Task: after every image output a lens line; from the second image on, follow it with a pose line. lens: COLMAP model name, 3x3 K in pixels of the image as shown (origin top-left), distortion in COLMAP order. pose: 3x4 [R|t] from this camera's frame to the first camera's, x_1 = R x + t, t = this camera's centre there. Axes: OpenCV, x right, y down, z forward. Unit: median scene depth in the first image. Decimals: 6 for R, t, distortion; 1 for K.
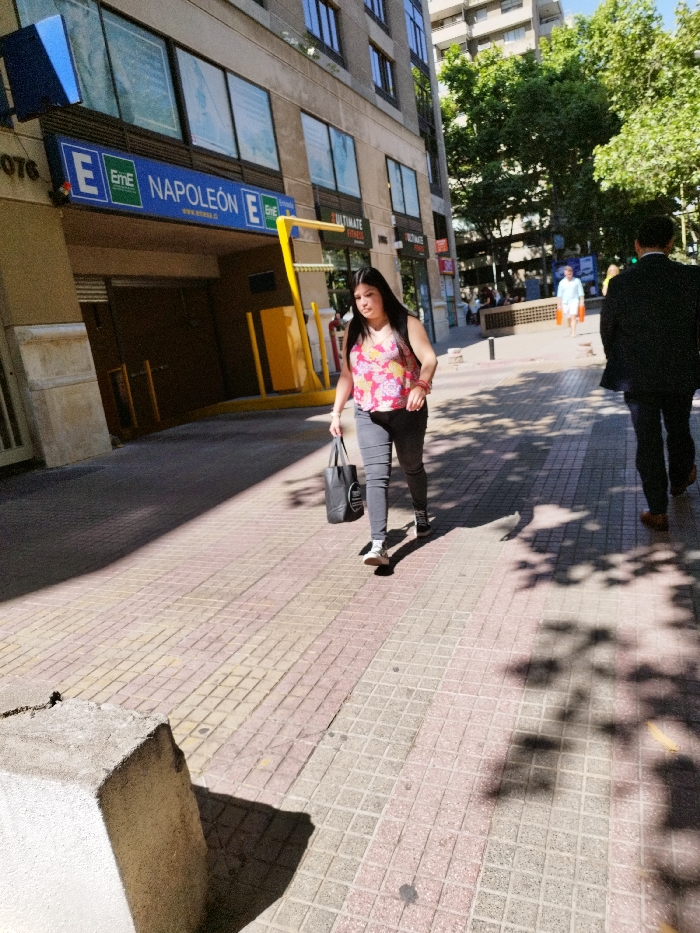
lens RADIAL K [[651.8, 0, 395.9], [0, 651.8, 465.0], [0, 0, 1]] dist [0.033098, -0.002420]
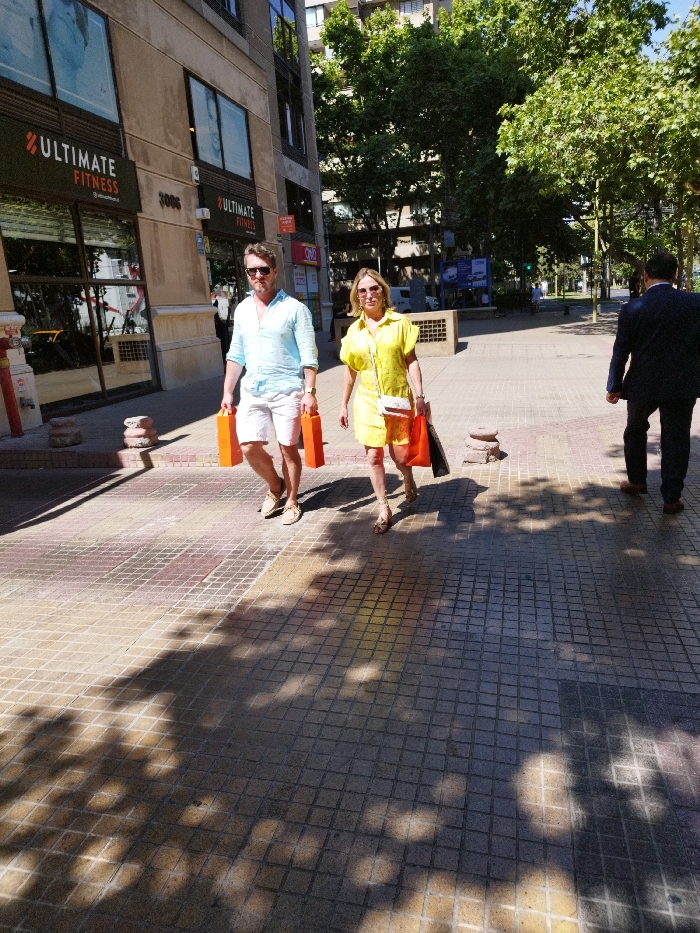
lens RADIAL K [[654.6, 0, 350.0], [0, 654.6, 466.5], [0, 0, 1]] dist [0.000847, -0.003180]
pose [[0.992830, 0.048492, 0.109253, 0.049497], [-0.050415, 0.998617, 0.014909, -0.058142], [-0.108379, -0.020310, 0.993902, 0.188302]]
